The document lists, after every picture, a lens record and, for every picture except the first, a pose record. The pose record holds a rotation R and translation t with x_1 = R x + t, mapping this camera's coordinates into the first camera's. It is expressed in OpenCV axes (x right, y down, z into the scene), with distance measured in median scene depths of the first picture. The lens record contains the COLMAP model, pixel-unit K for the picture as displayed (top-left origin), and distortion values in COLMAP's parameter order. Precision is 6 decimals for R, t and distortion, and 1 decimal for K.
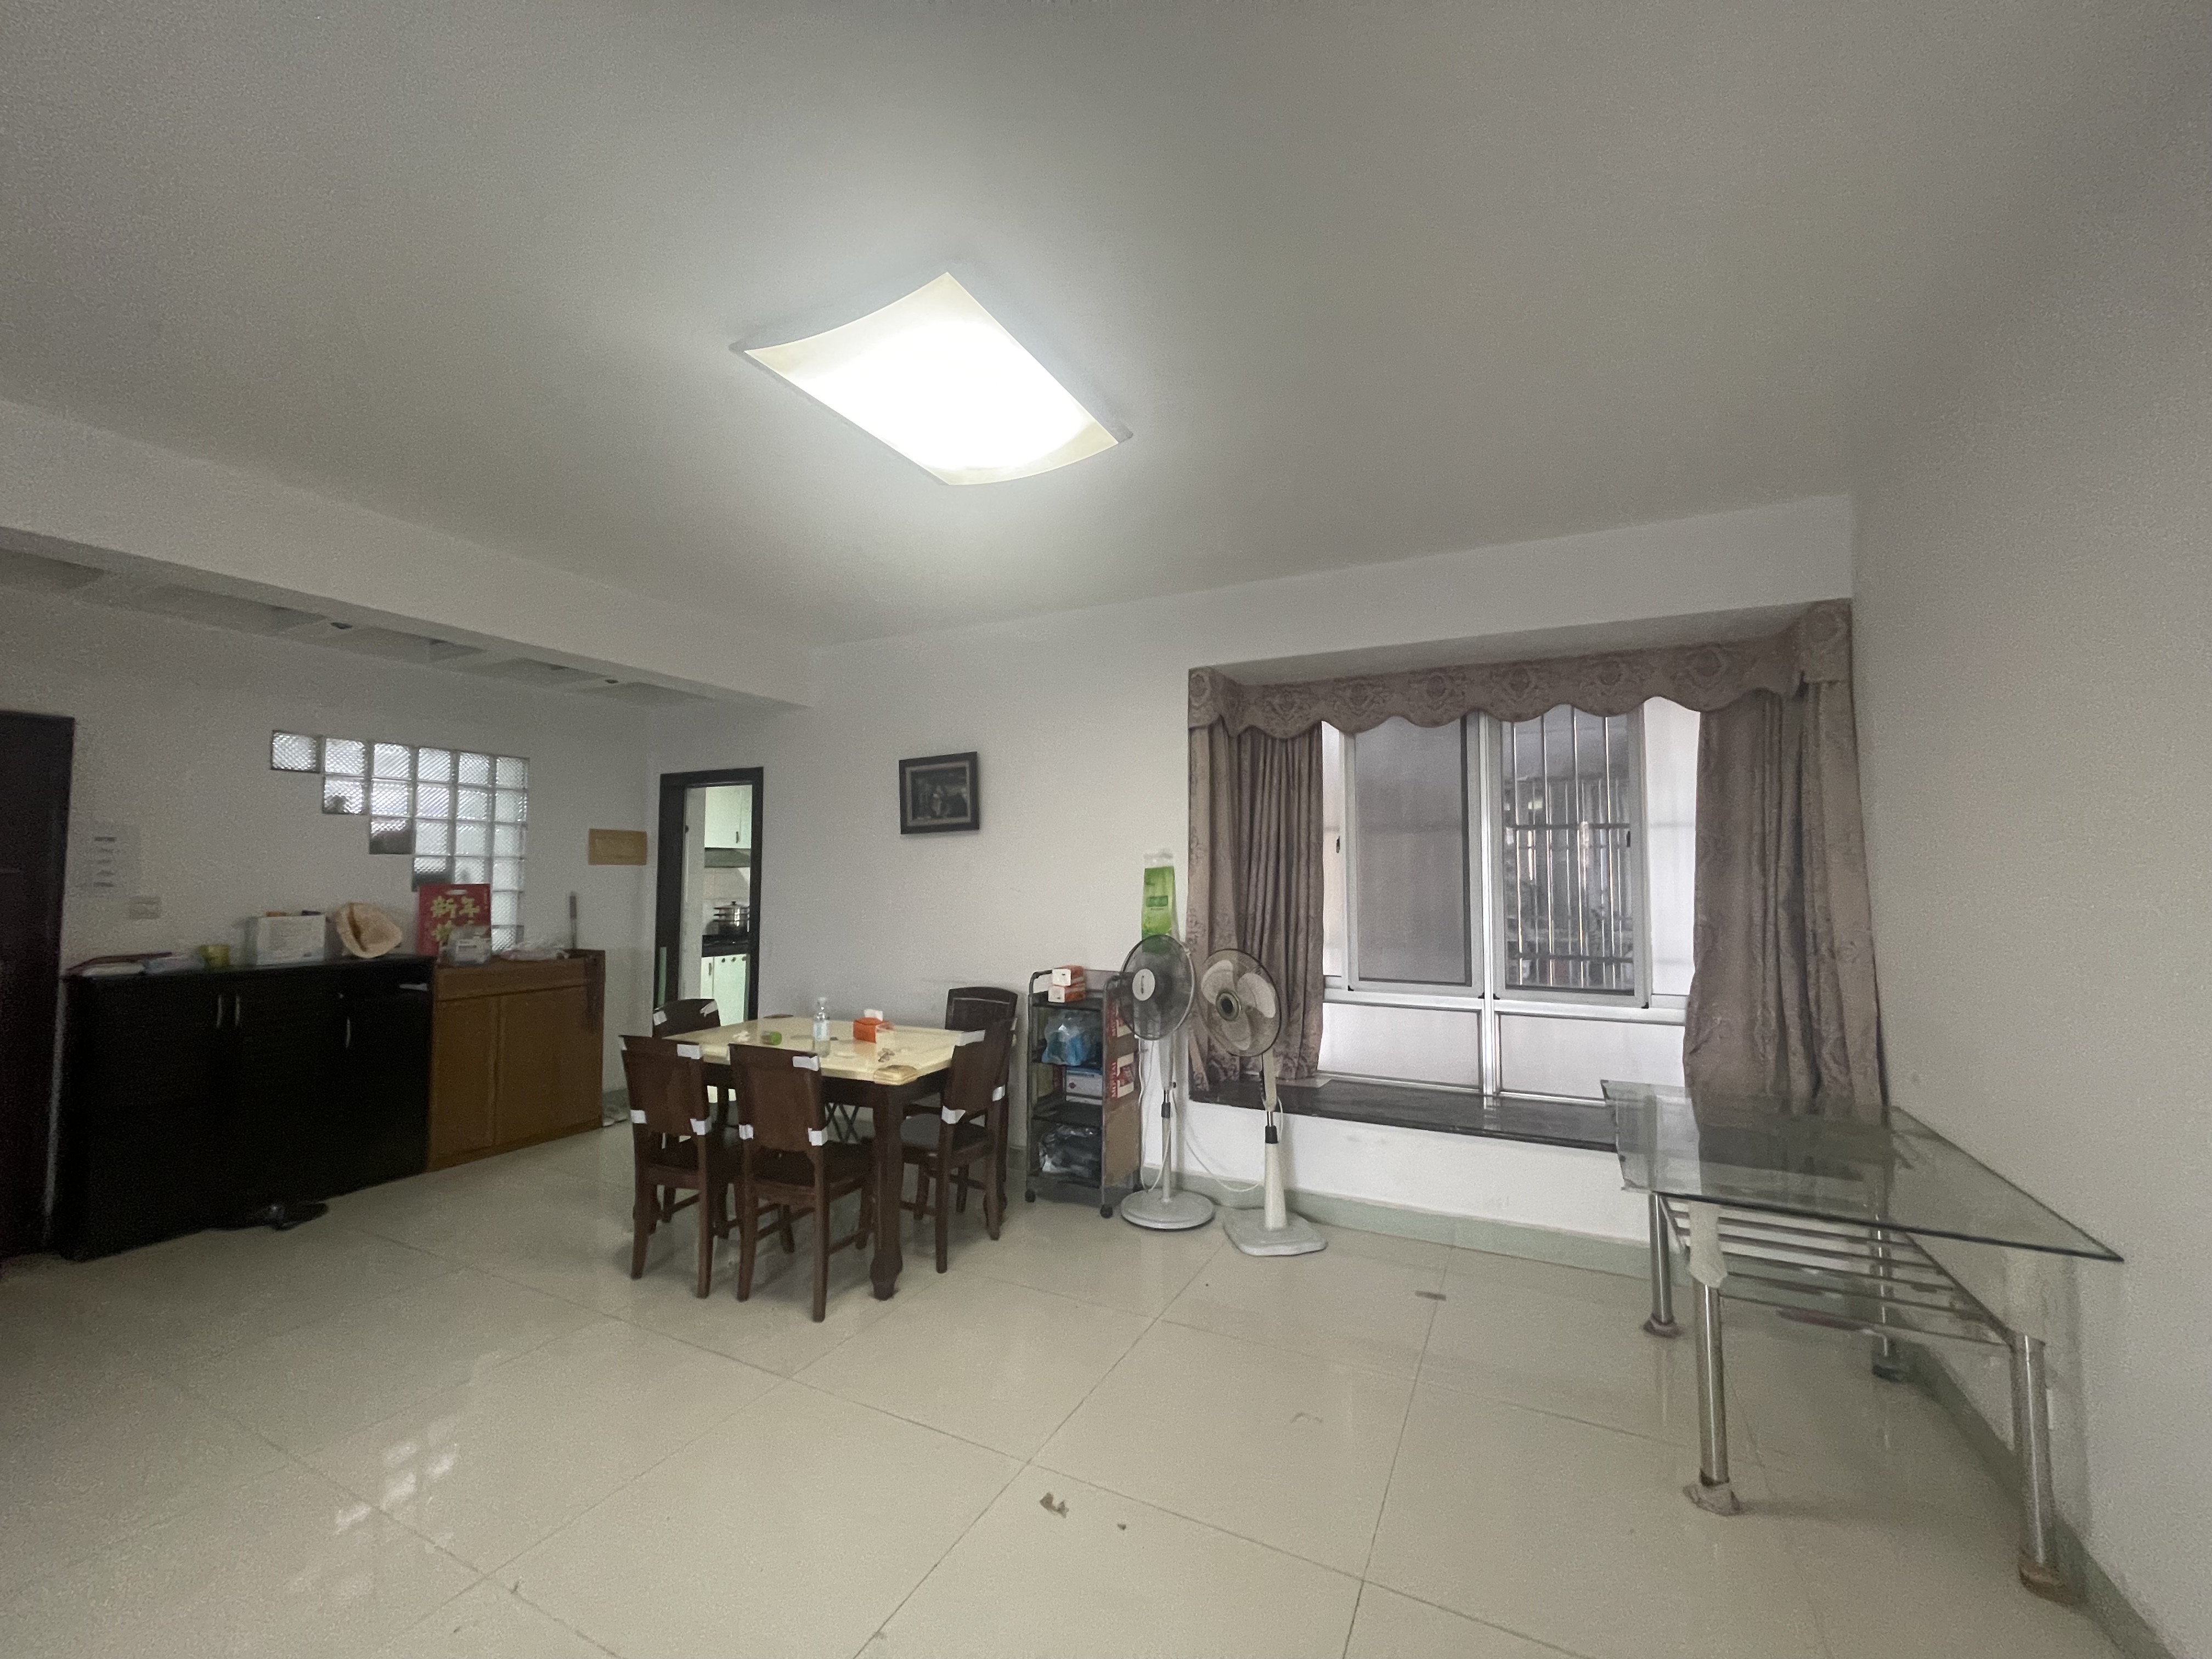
lens RADIAL K [[887.3, 0, 1101.4], [0, 887.3, 828.7], [0, 0, 1]] dist [-0.007803, 0.003349]
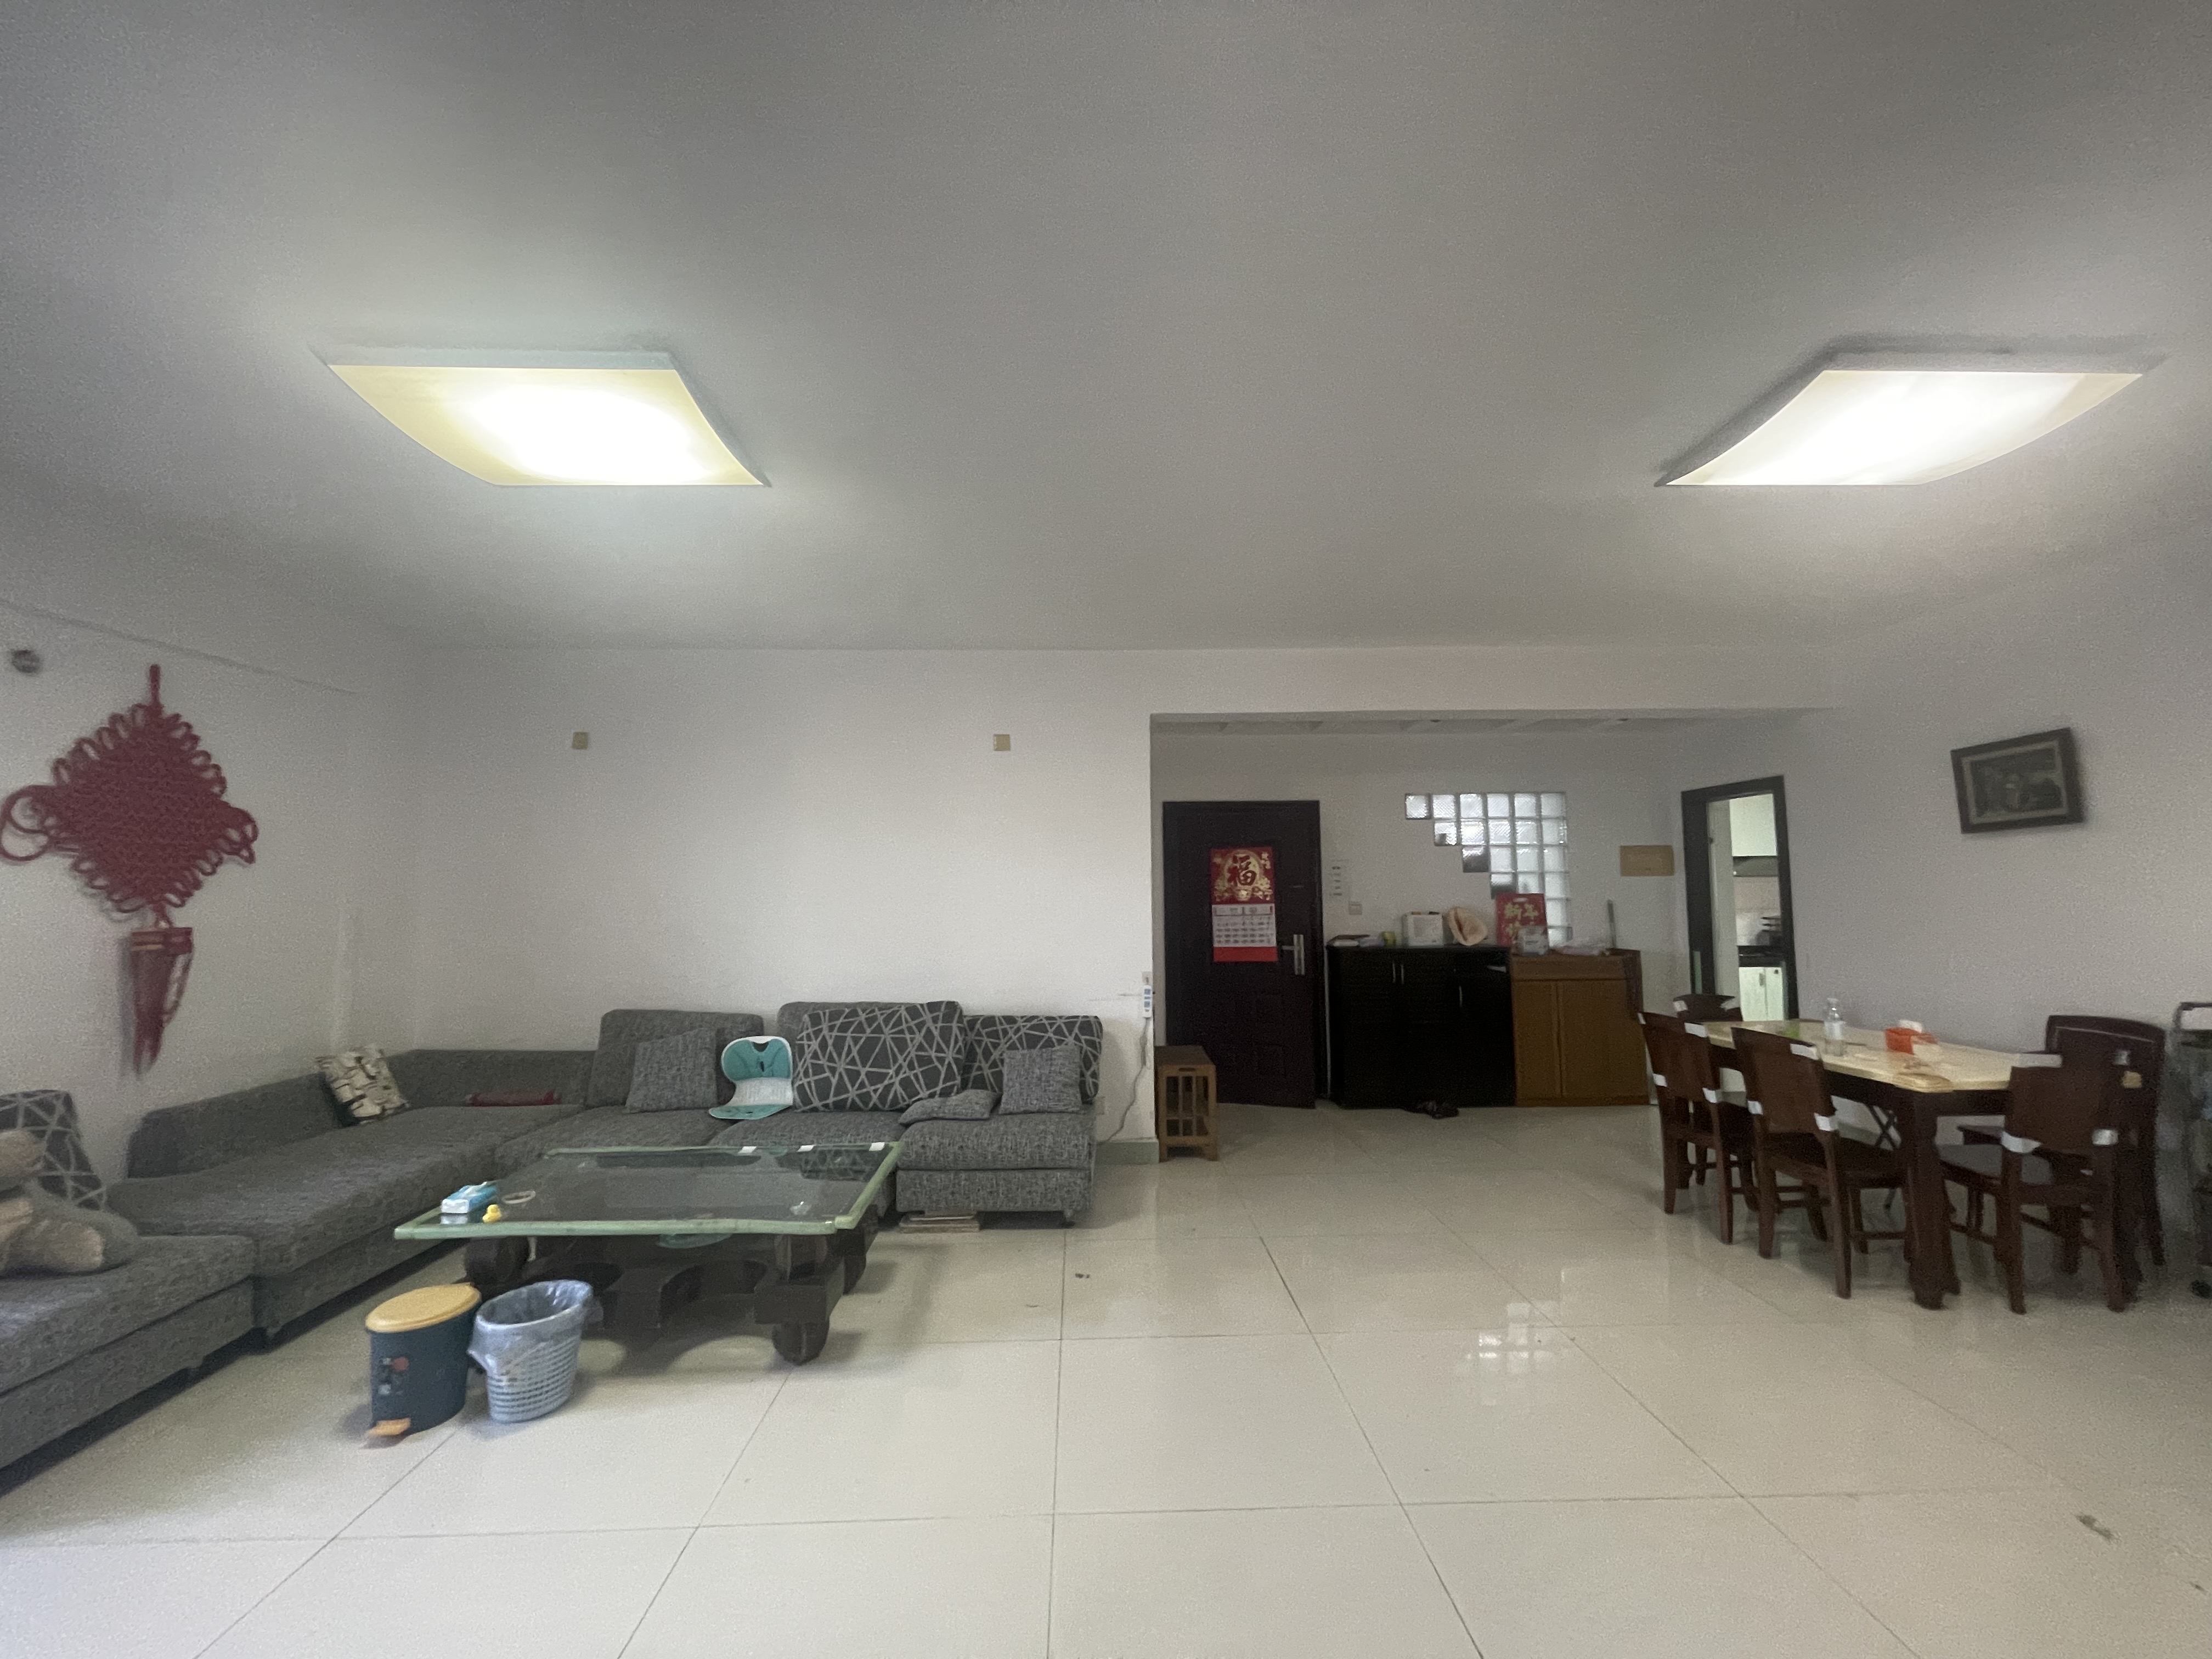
lens RADIAL K [[887.3, 0, 1103.0], [0, 887.3, 828.8], [0, 0, 1]] dist [-0.007803, 0.003349]
pose [[0.470872, -0.069994, -0.879421, 0.163601], [0.058524, 0.997130, -0.048027, -0.007300], [0.880258, -0.028853, 0.473617, -0.190222]]
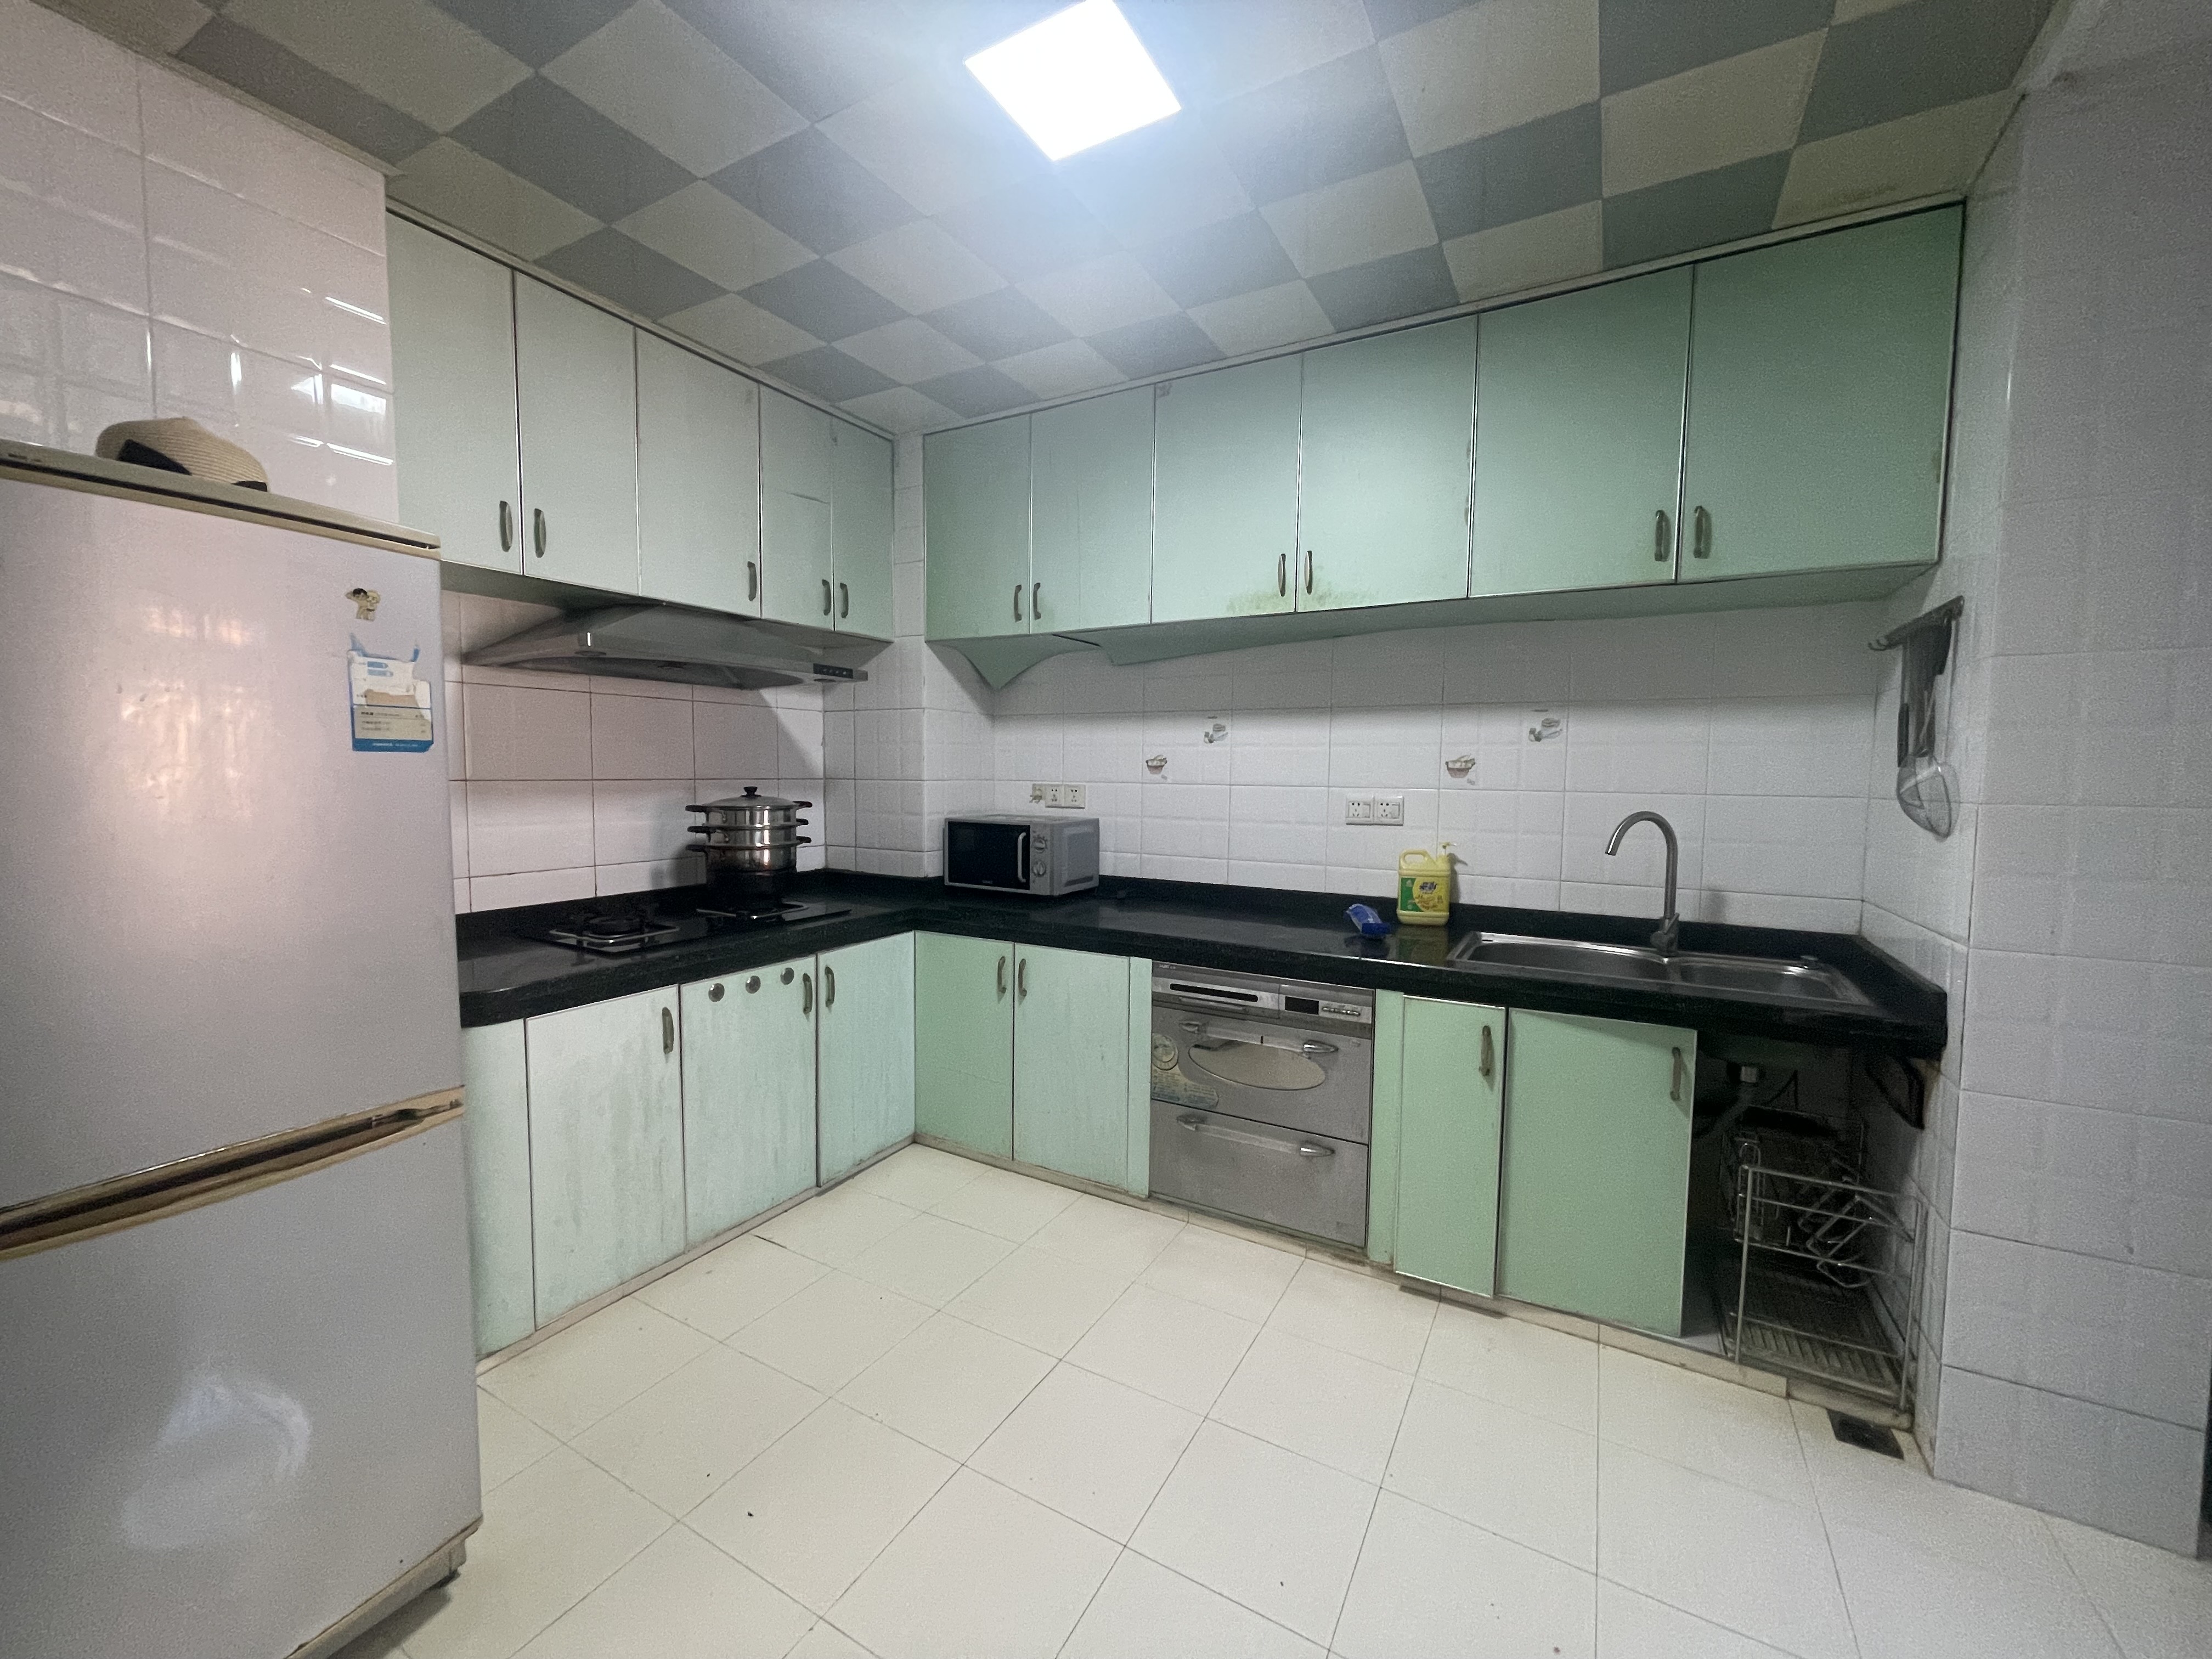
lens RADIAL K [[887.3, 0, 1113.0], [0, 887.3, 818.7], [0, 0, 1]] dist [-0.007803, 0.003349]
pose [[0.998651, 0.007764, -0.051332, -0.529022], [-0.000934, 0.991280, 0.131768, 0.102076], [0.051907, -0.131542, 0.989951, 1.358727]]
